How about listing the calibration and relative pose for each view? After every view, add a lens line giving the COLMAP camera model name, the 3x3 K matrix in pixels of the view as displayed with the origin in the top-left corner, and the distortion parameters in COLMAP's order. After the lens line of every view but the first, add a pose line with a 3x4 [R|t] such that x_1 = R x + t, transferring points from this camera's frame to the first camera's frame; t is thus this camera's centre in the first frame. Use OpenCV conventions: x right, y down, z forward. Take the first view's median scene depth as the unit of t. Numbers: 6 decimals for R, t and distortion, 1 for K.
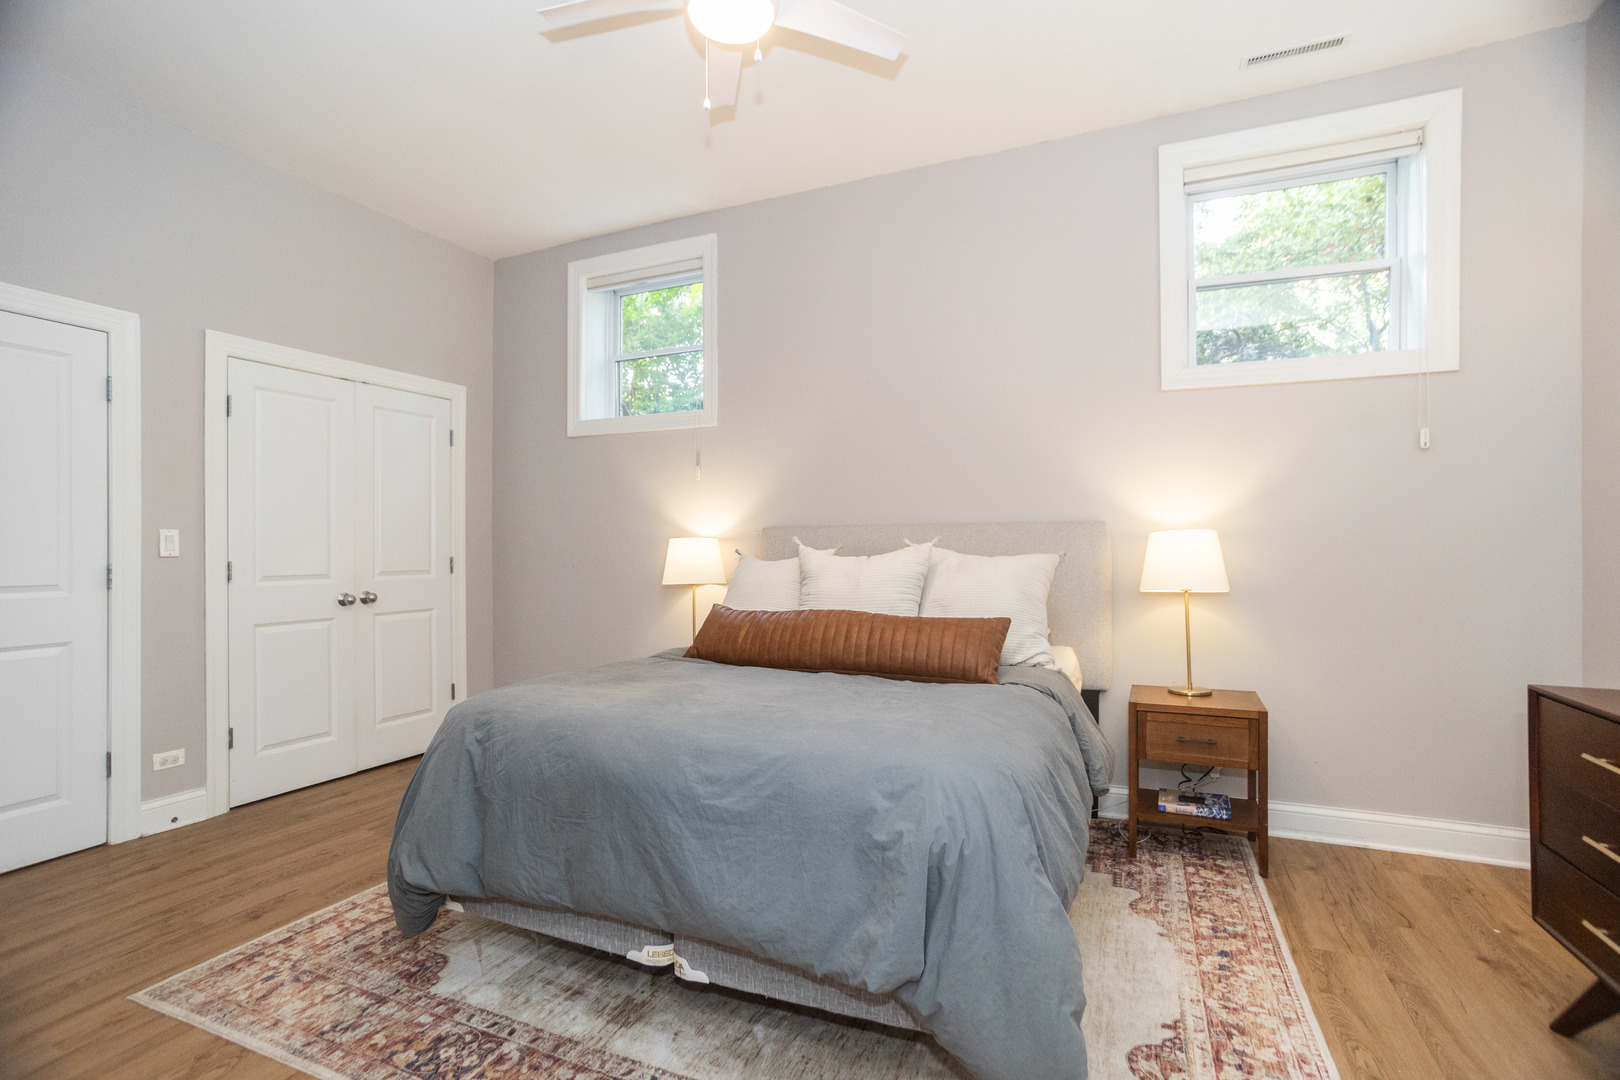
lens RADIAL K [[772.3, 0, 801.5], [0, 772.3, 541.0], [0, 0, 1]] dist [-0.072355, 0.048842]
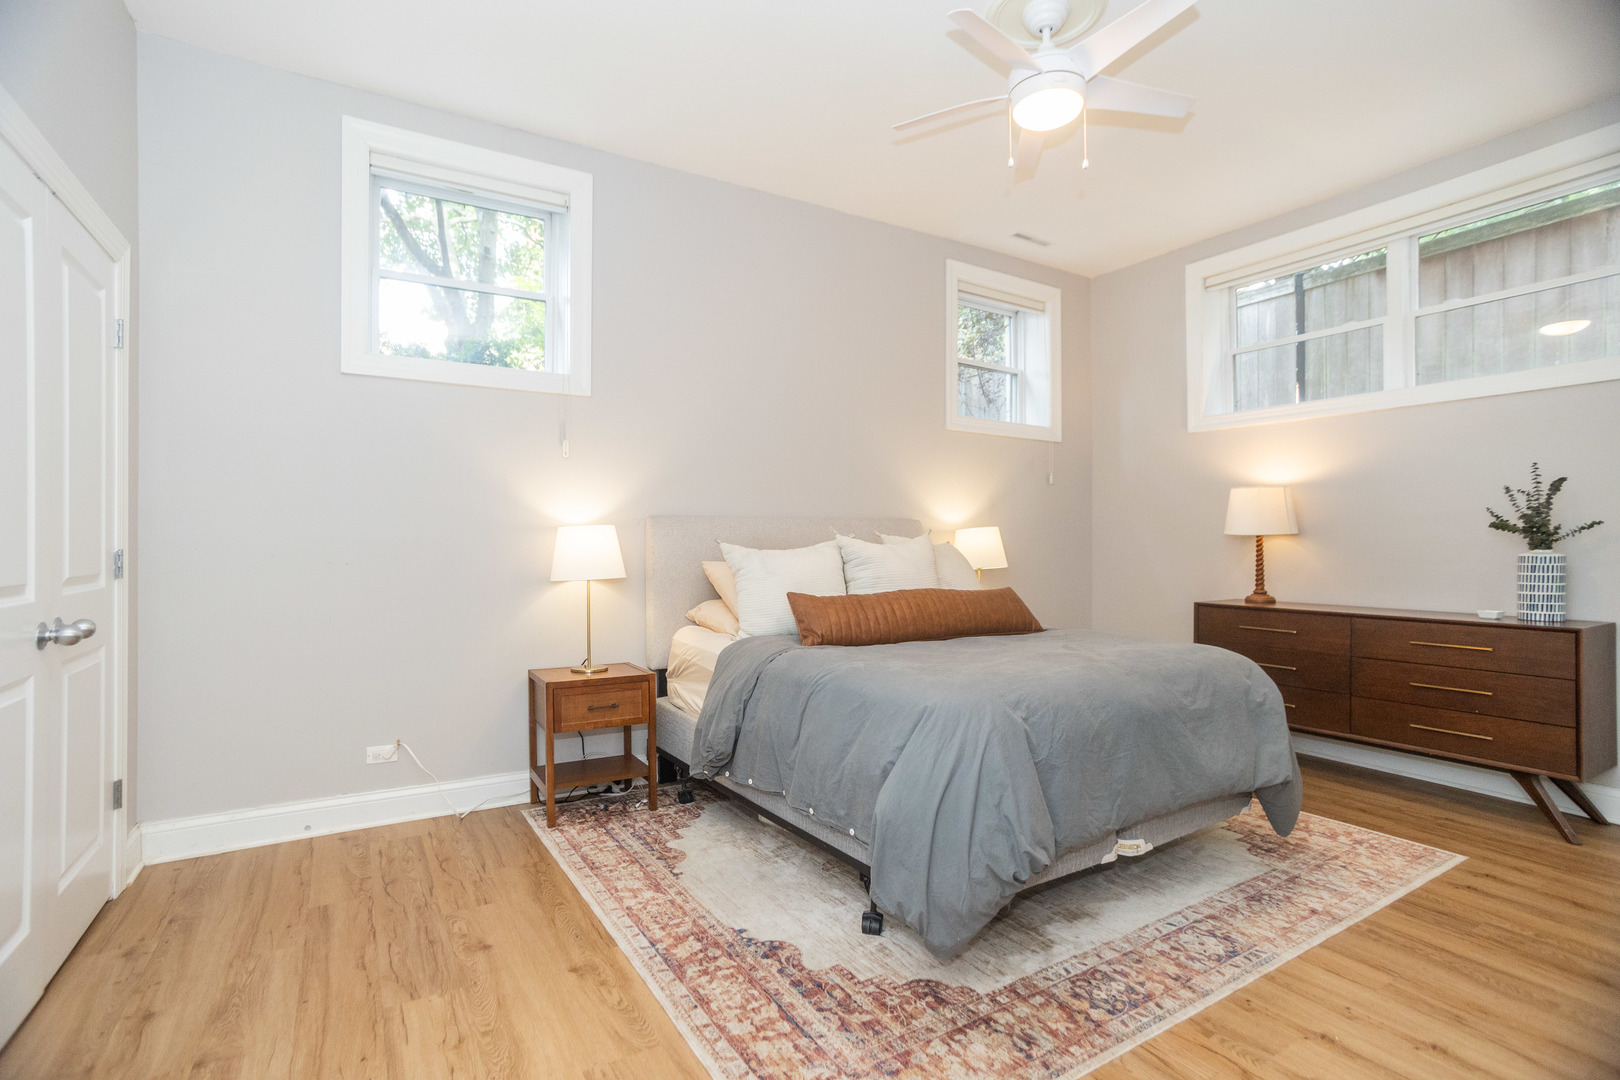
lens RADIAL K [[772.3, 0, 801.5], [0, 772.3, 541.0], [0, 0, 1]] dist [-0.072355, 0.048842]
pose [[0.580116, -0.002876, 0.814529, -1.252036], [-0.003795, 0.999973, 0.006234, 0.013176], [-0.814525, -0.006707, 0.580089, 0.561899]]
